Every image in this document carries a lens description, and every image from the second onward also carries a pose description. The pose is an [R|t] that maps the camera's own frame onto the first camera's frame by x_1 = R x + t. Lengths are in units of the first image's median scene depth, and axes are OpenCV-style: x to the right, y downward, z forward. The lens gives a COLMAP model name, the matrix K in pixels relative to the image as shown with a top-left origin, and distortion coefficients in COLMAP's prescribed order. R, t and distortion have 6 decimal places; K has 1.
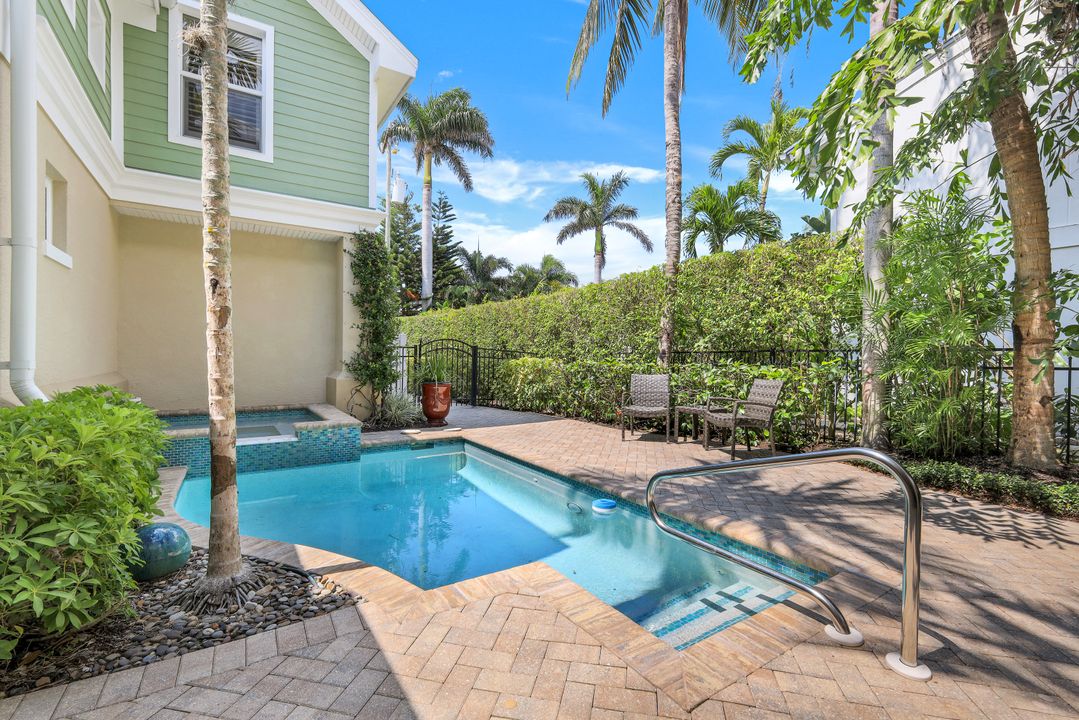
lens RADIAL K [[481.1, 0, 538.6], [0, 481.1, 358.7], [0, 0, 1]] dist [-0.003781, -0.000308]
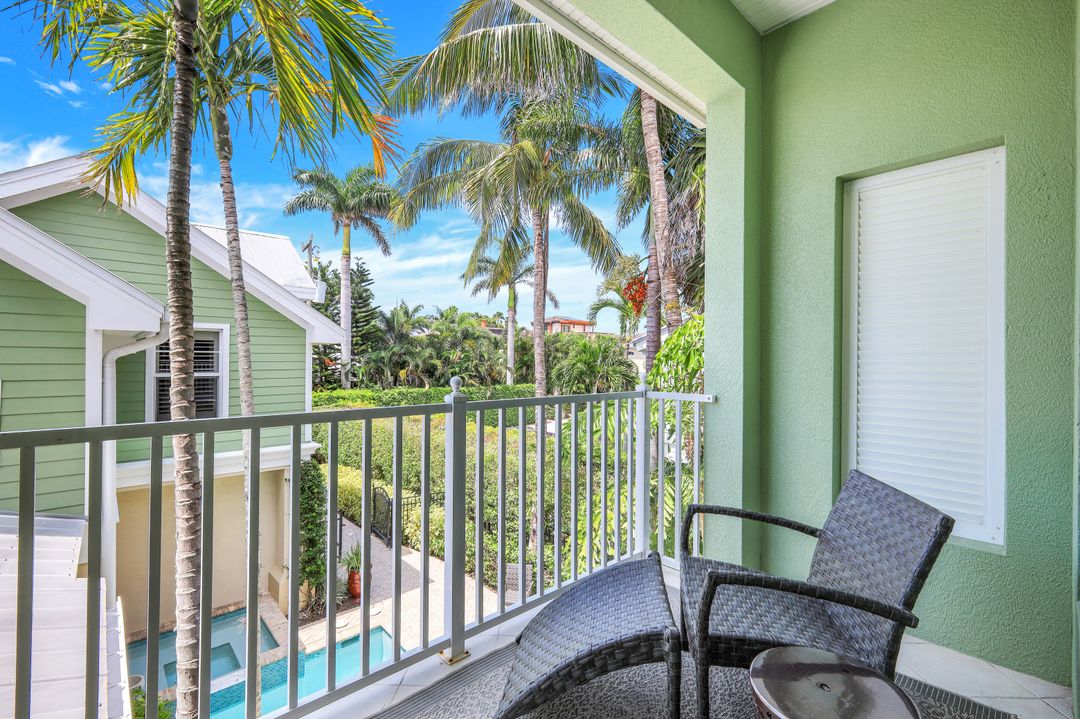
lens RADIAL K [[481.6, 0, 532.9], [0, 481.6, 351.3], [0, 0, 1]] dist [-0.003781, -0.000308]
pose [[0.988904, -0.006955, 0.148393, 0.046653], [0.011038, 0.999582, -0.026712, -0.392666], [-0.148145, 0.028054, 0.988568, -0.279237]]
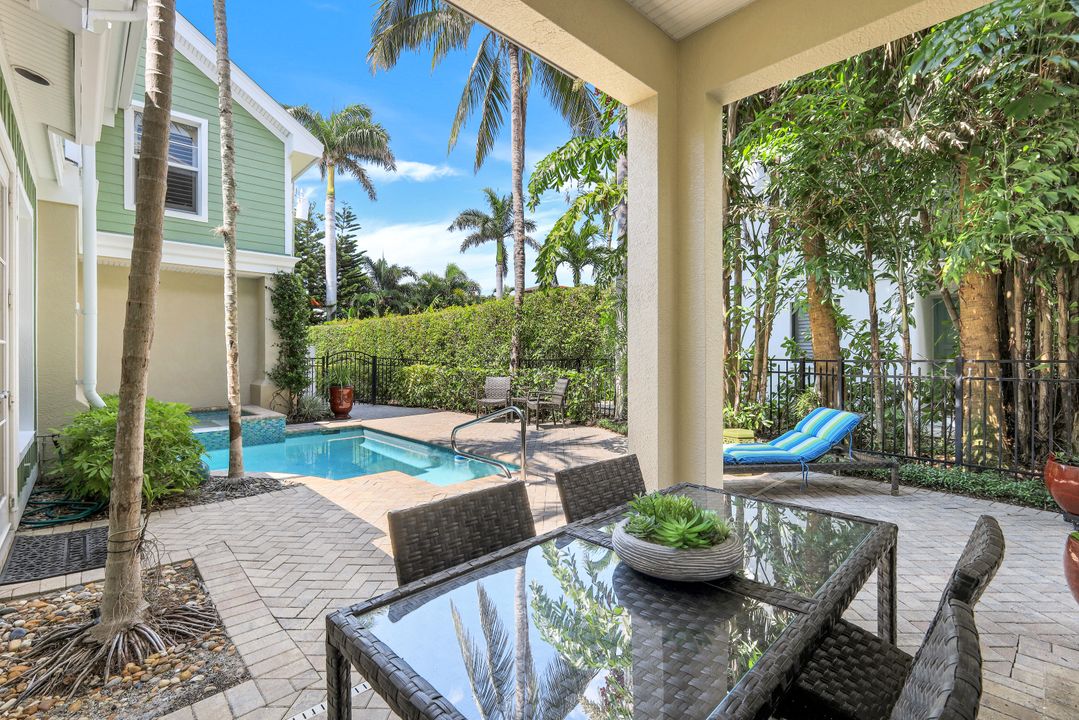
lens RADIAL K [[481.1, 0, 541.6], [0, 481.1, 356.9], [0, 0, 1]] dist [-0.003781, -0.000308]
pose [[0.983086, -0.013934, 0.182616, 0.069808], [0.014833, 0.999884, -0.003561, -0.014467], [-0.182545, 0.006210, 0.983178, -0.317615]]
